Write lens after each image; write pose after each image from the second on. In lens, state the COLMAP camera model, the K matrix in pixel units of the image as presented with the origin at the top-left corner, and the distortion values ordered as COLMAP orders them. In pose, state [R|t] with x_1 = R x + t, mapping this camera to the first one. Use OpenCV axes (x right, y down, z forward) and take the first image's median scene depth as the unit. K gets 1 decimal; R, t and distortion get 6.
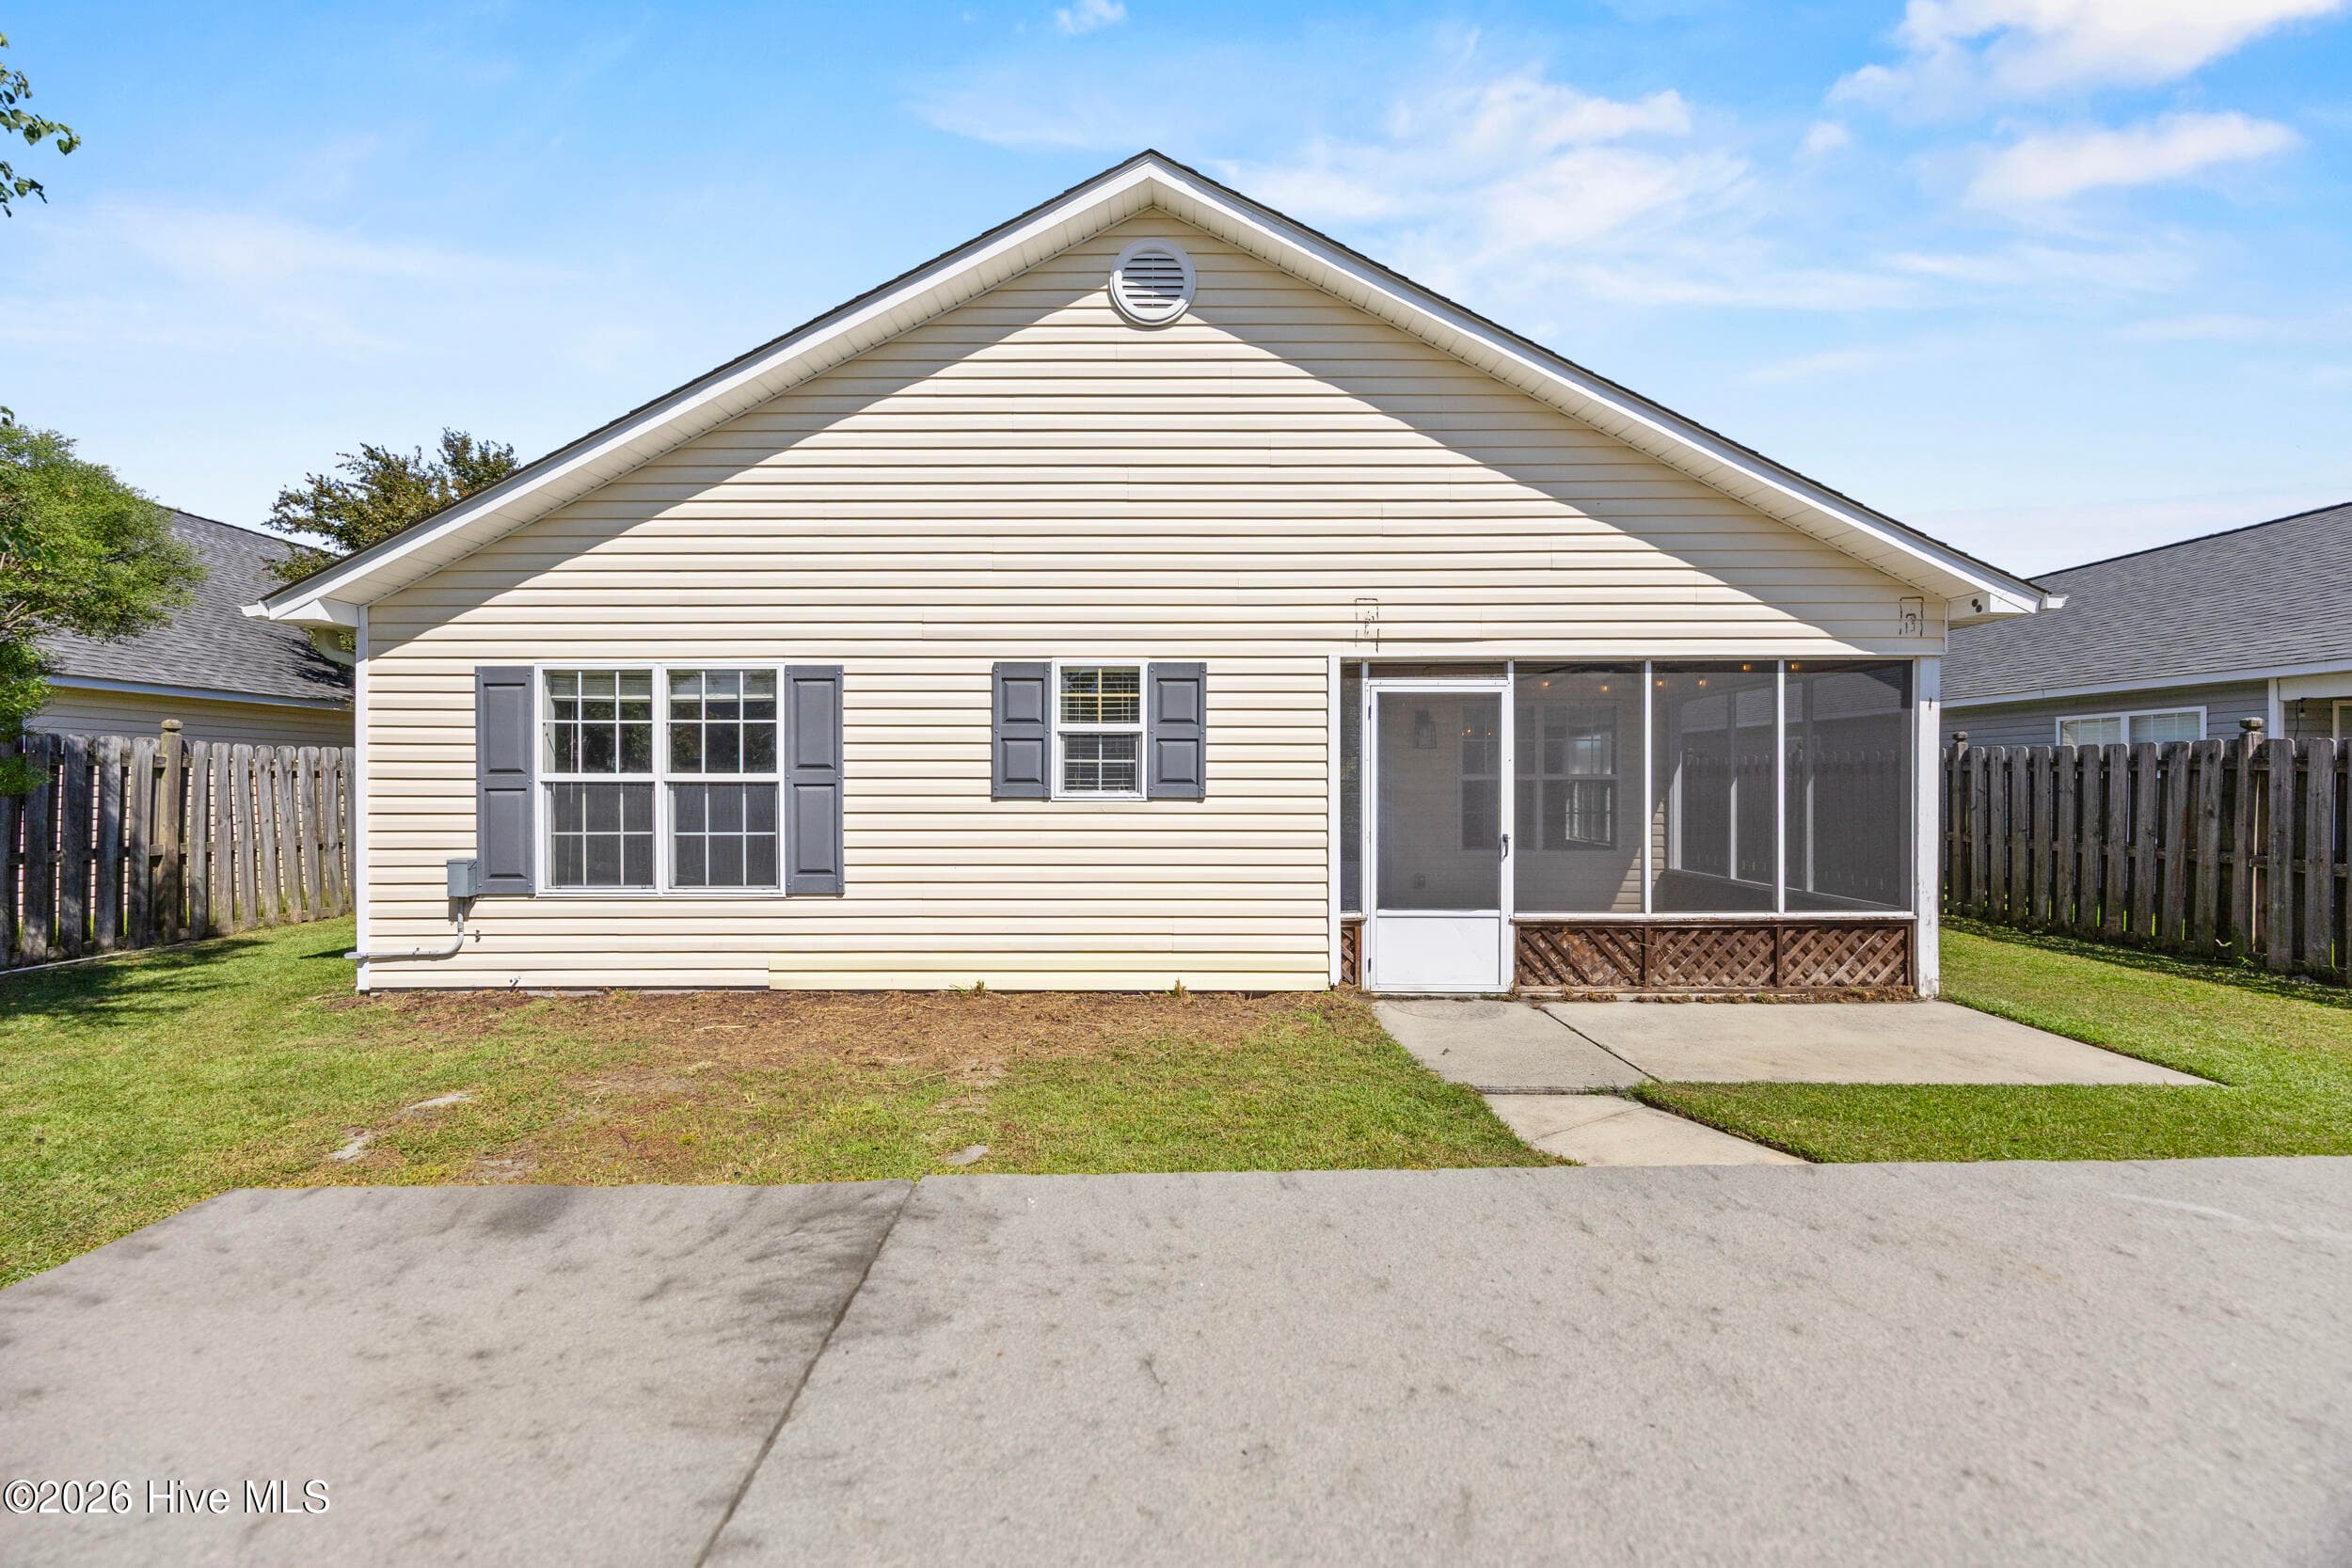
lens RADIAL K [[887.1, 0, 1171.6], [0, 887.1, 784.6], [0, 0, 1]] dist [-0.003058, -0.000180]
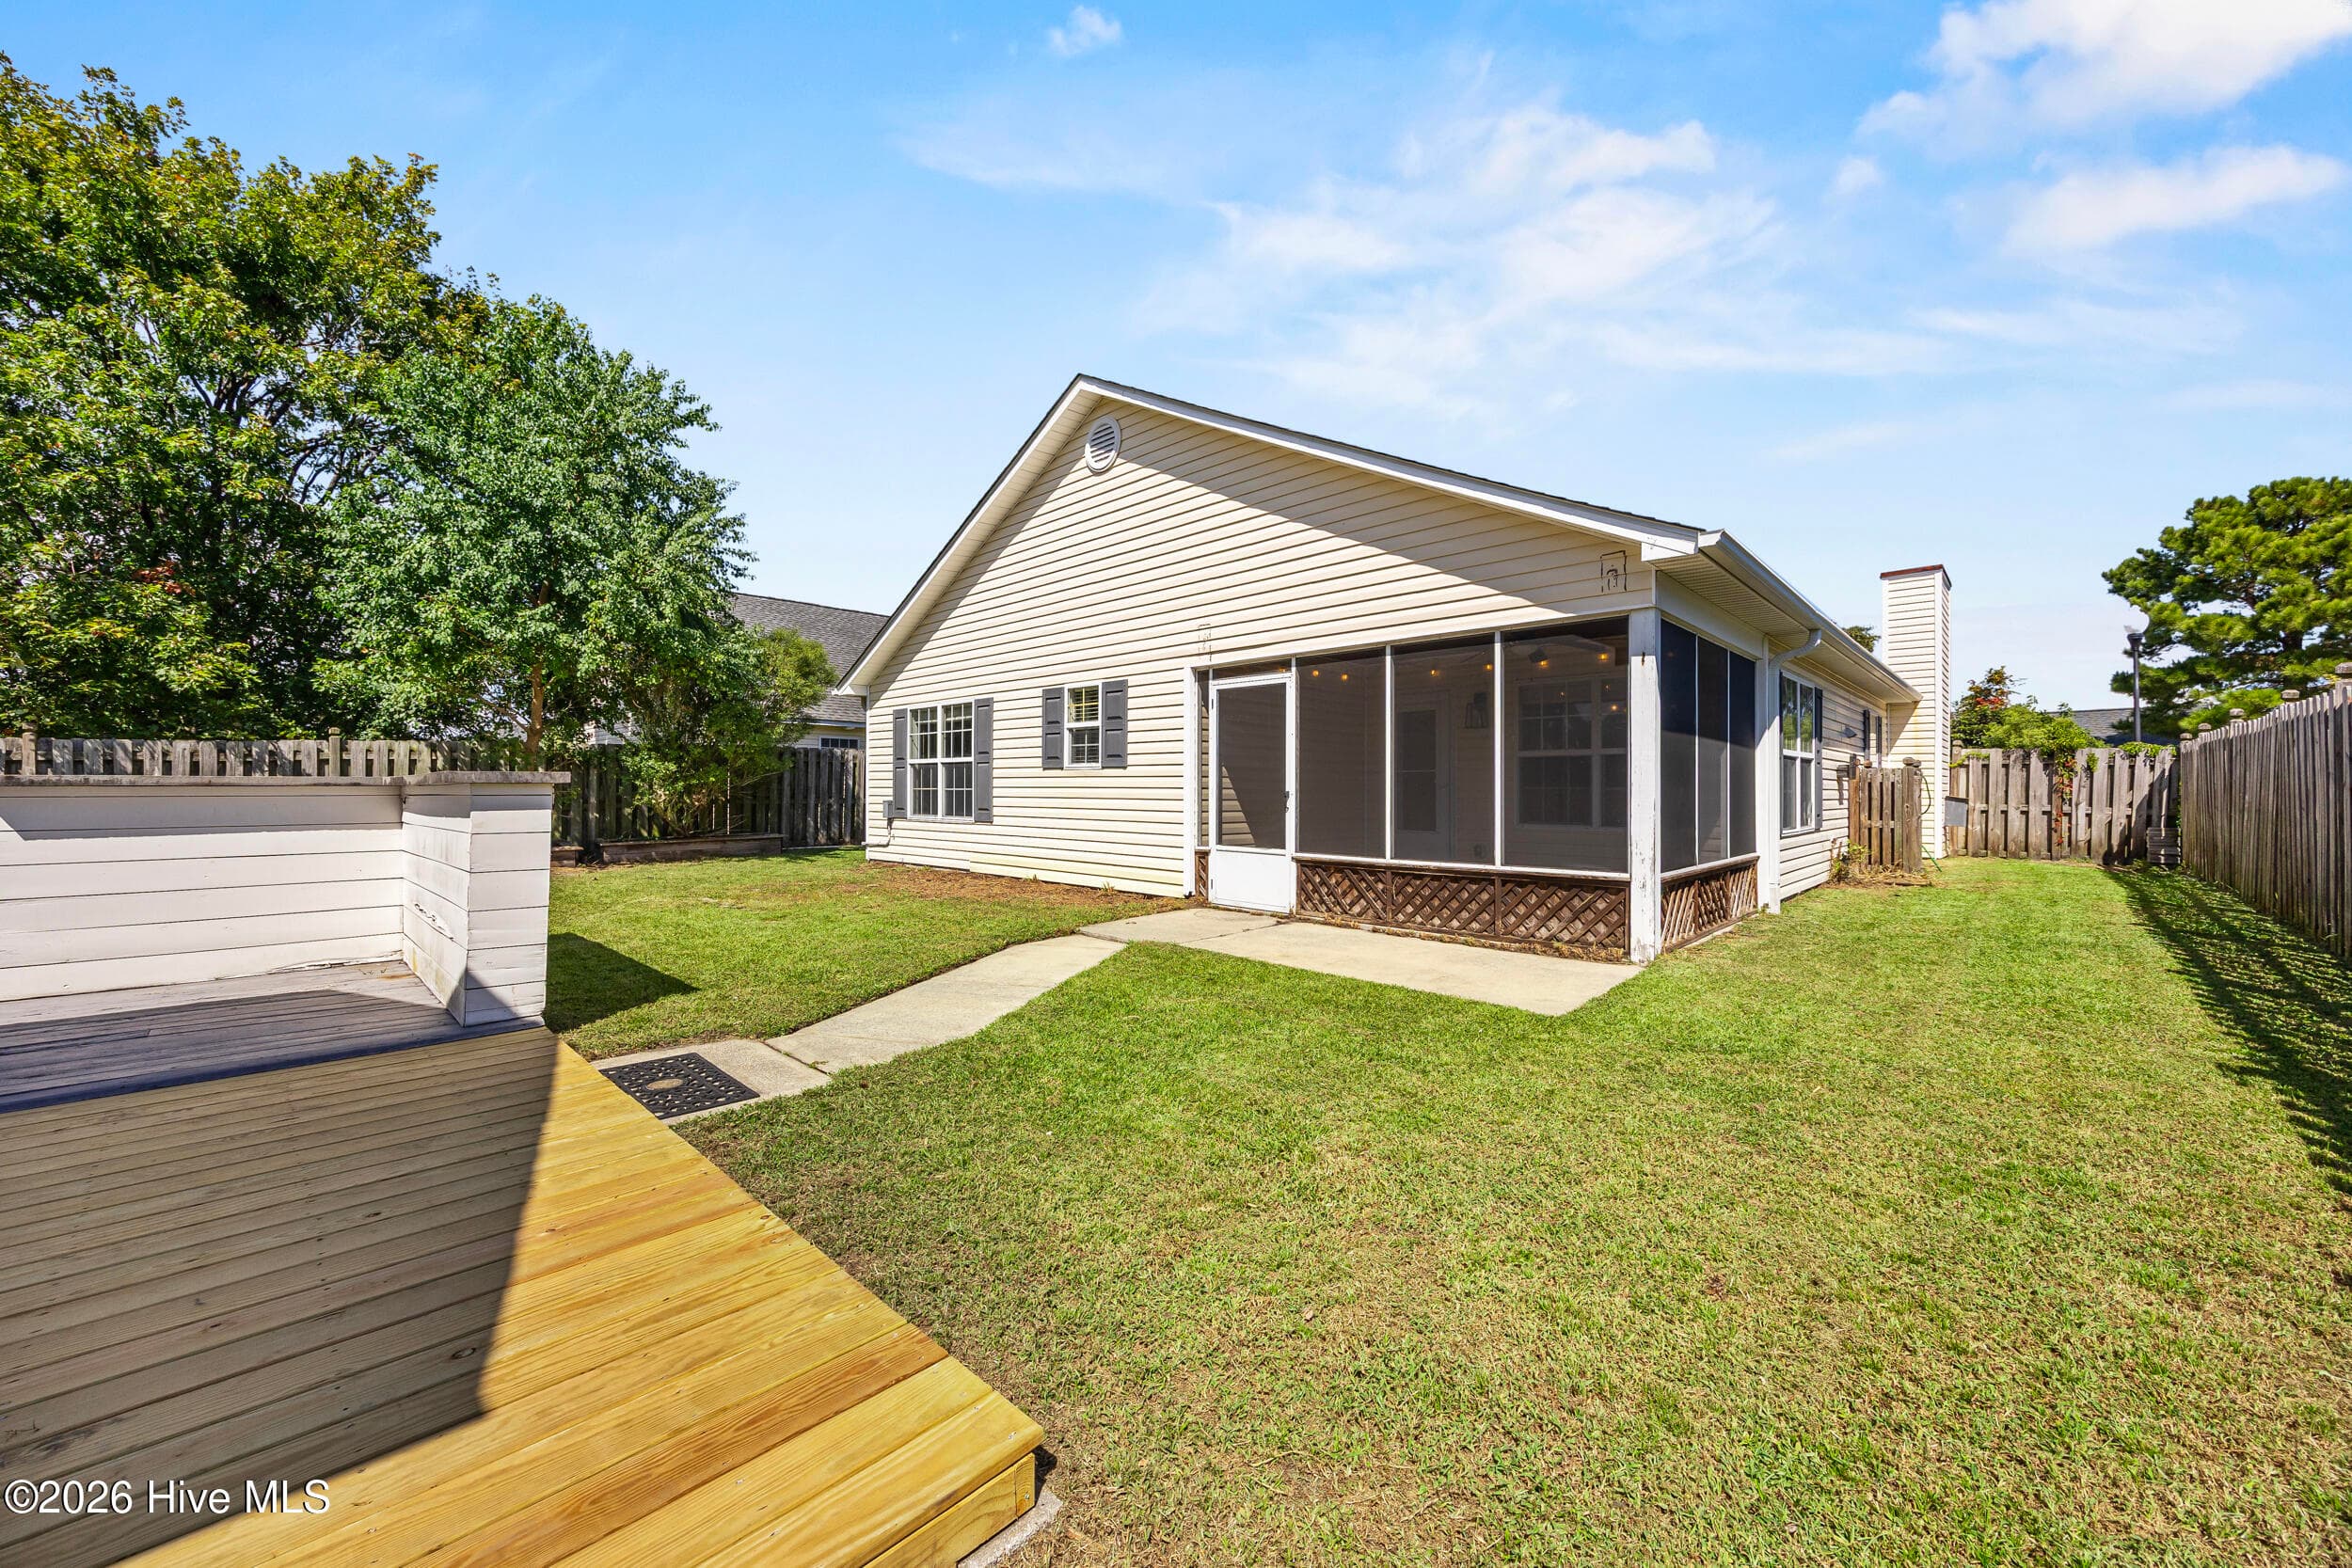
lens RADIAL K [[886.3, 0, 1162.2], [0, 886.3, 786.3], [0, 0, 1]] dist [-0.002894, -0.000131]
pose [[0.709955, 0.000718, -0.704246, 1.168070], [-0.006113, 0.999968, -0.005143, 0.056631], [0.704220, 0.007957, 0.709937, -0.053153]]
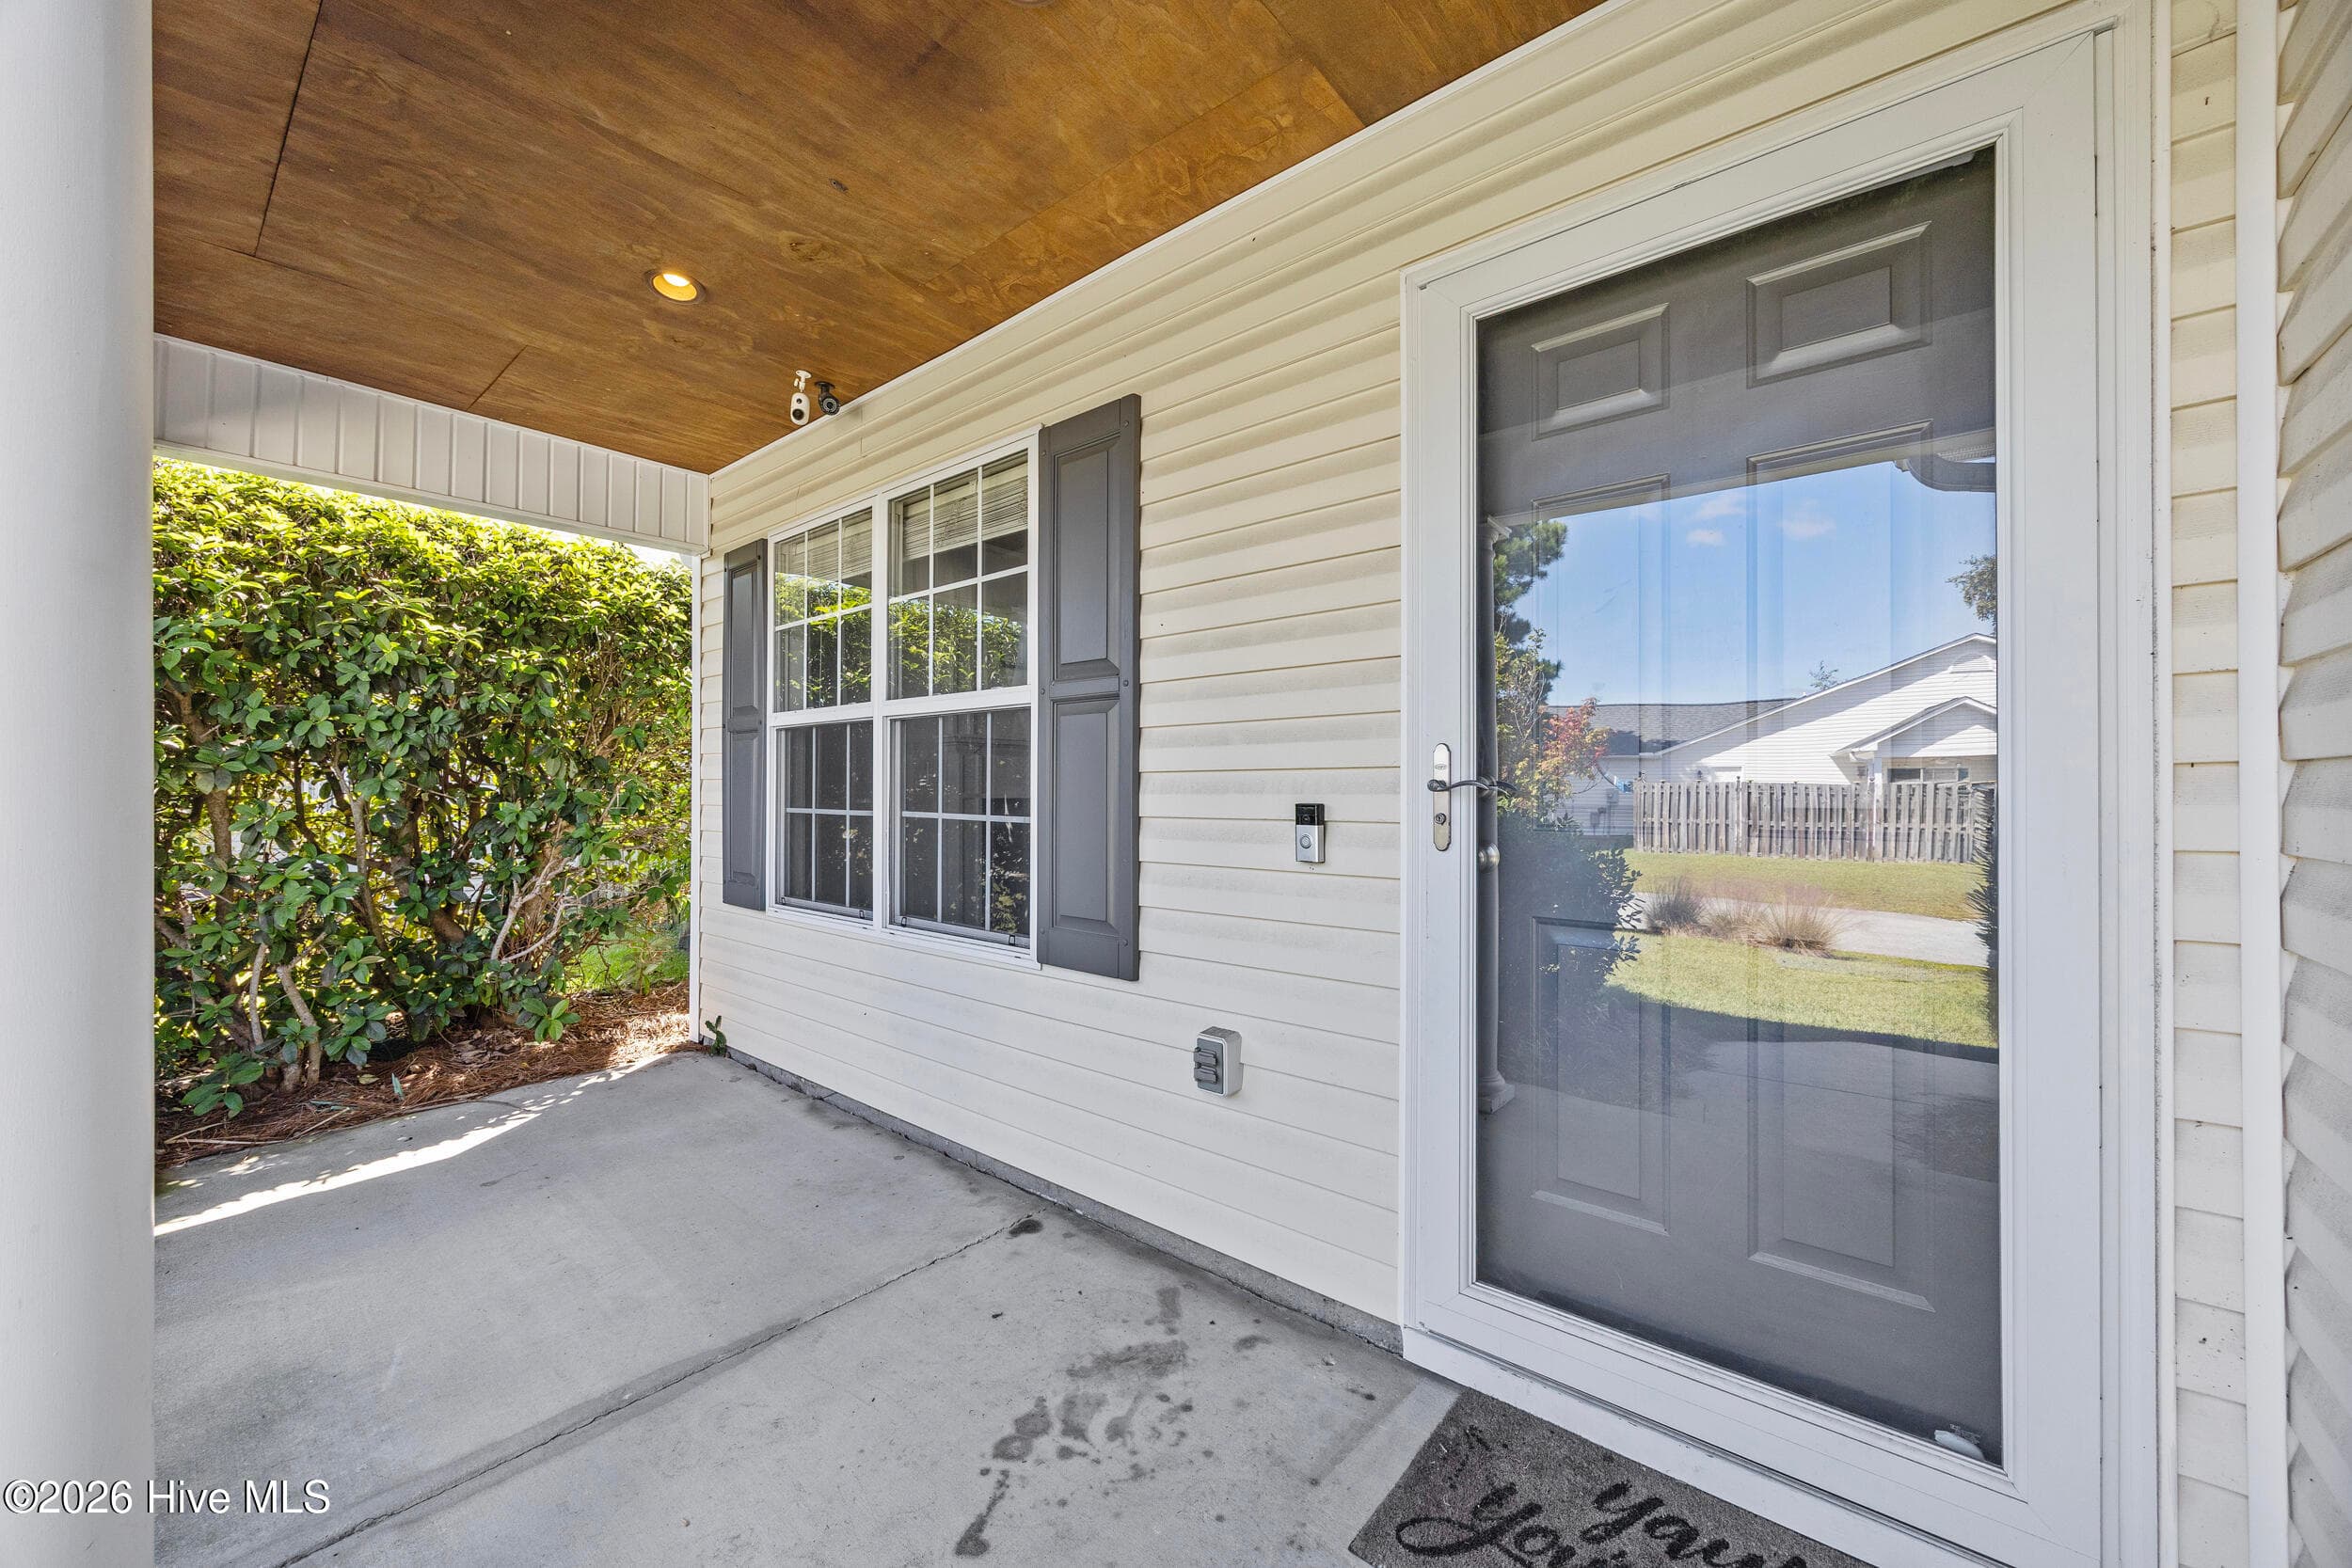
lens RADIAL K [[886.3, 0, 1162.2], [0, 886.3, 786.3], [0, 0, 1]] dist [-0.002894, -0.000131]
pose [[0.764277, -0.001096, -0.644888, -0.100677], [-0.007962, 0.999906, -0.011135, 0.043262], [0.644839, 0.013645, 0.764196, 0.701393]]
